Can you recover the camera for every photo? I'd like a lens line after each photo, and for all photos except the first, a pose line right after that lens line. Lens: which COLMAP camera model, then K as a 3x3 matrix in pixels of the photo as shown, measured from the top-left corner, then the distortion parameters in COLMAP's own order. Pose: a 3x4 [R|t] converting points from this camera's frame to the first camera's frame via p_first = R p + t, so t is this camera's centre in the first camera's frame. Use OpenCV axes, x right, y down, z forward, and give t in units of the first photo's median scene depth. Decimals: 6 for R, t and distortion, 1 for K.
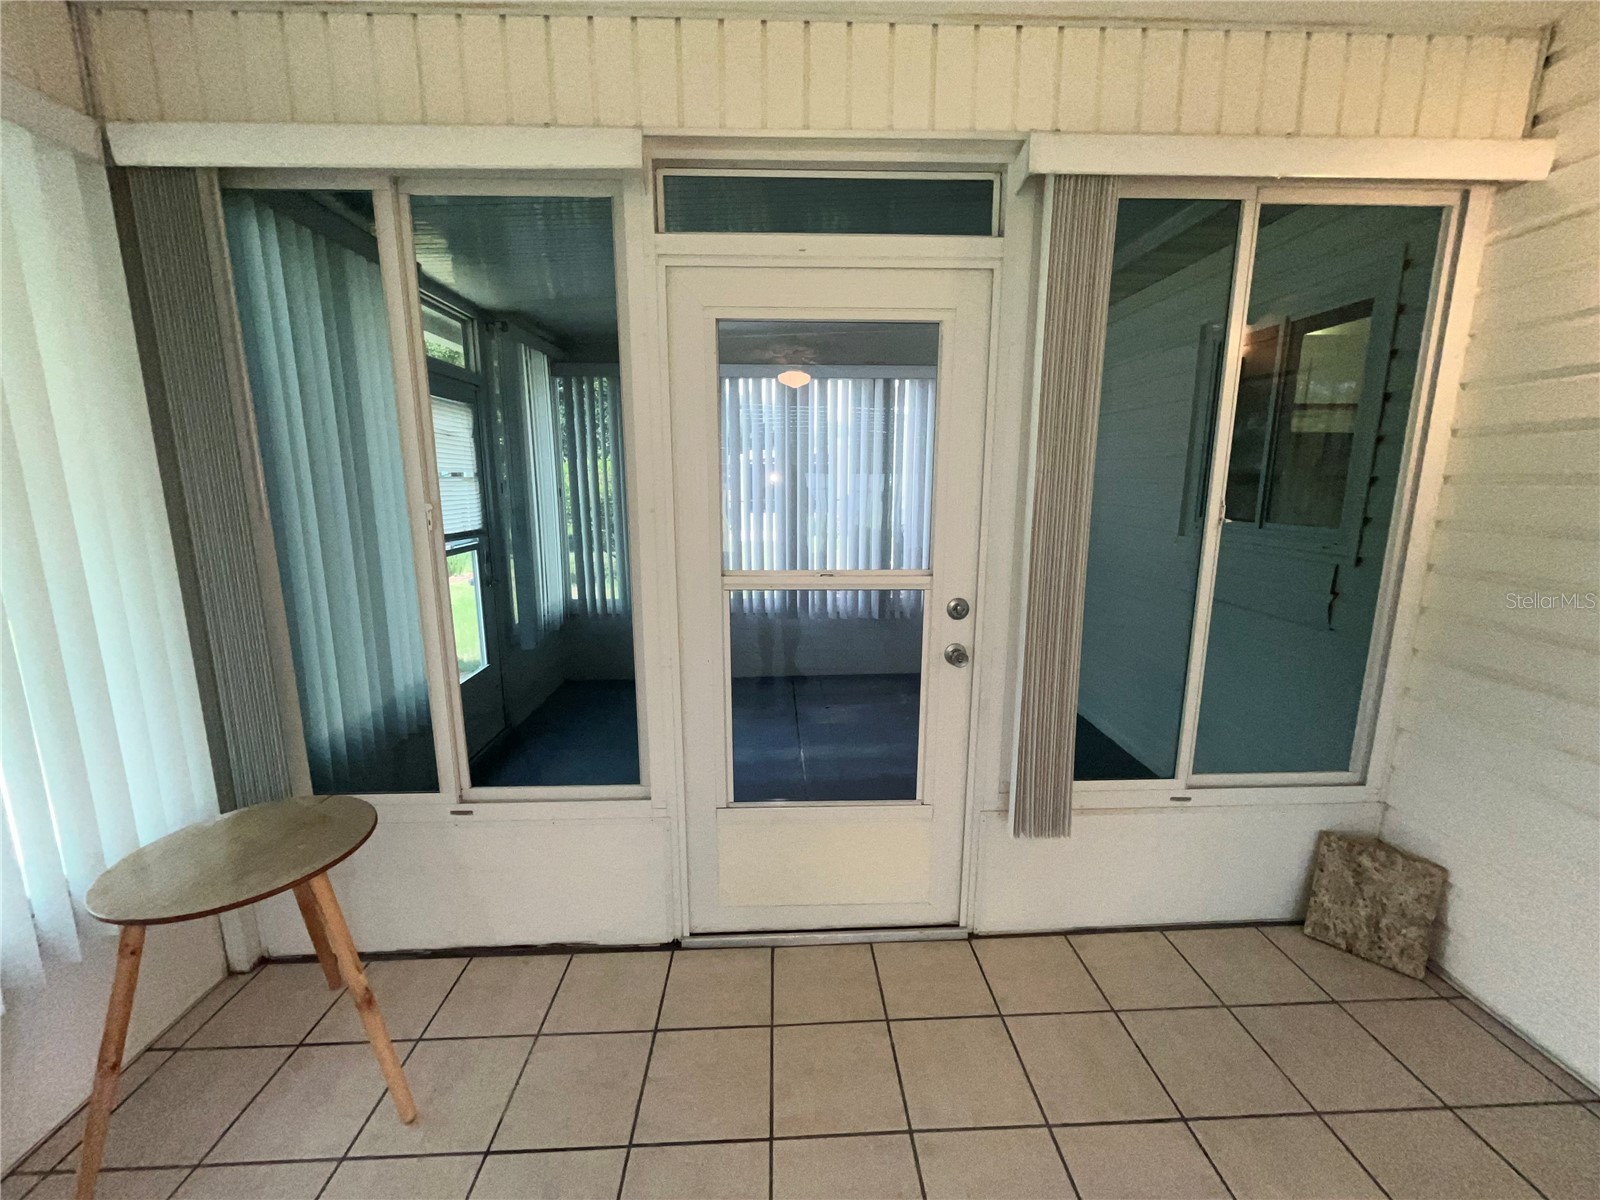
lens RADIAL K [[646.4, 0, 805.1], [0, 646.4, 604.3], [0, 0, 1]] dist [-0.000590, 0.000010]
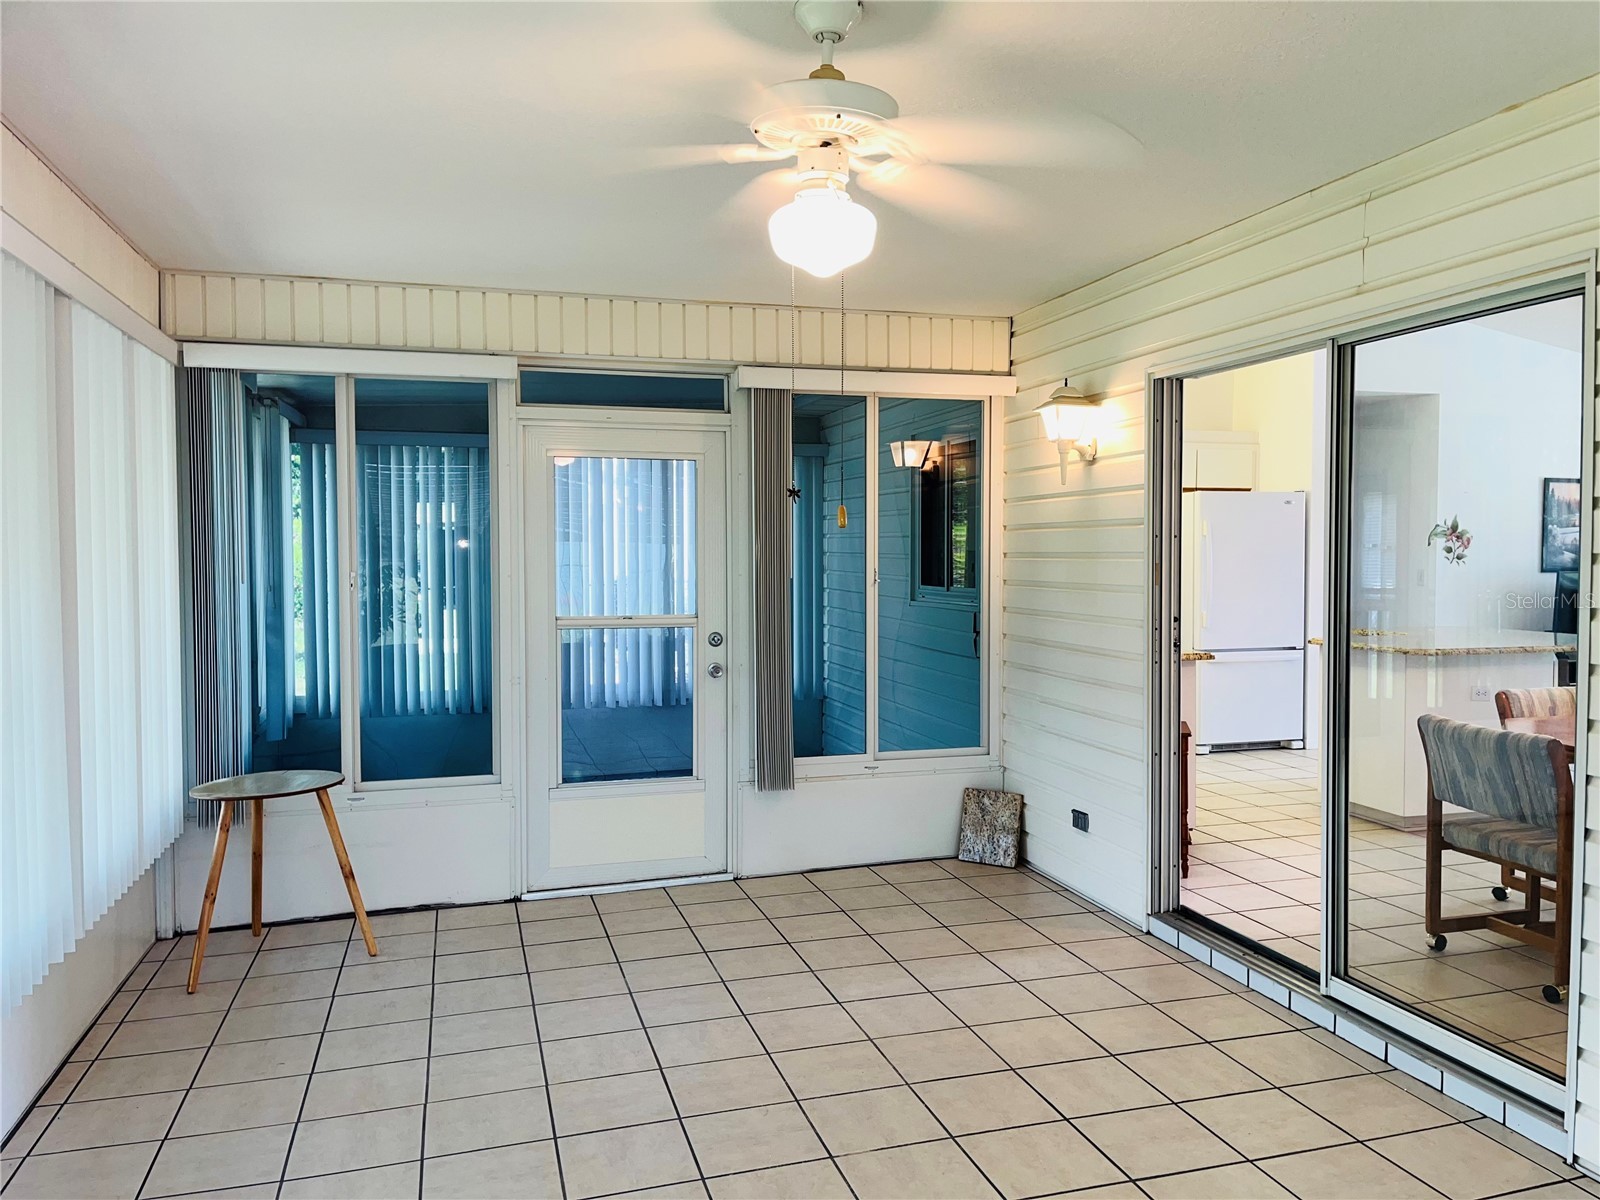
lens RADIAL K [[1218.0, 0, 811.0], [0, 1218.0, 594.5], [0, 0, 1]] dist [0.063052, -0.080380]
pose [[0.971955, -0.009909, 0.234958, -0.209860], [0.047035, 0.987115, -0.152941, 0.340662], [-0.230415, 0.159703, 0.959898, -1.765045]]
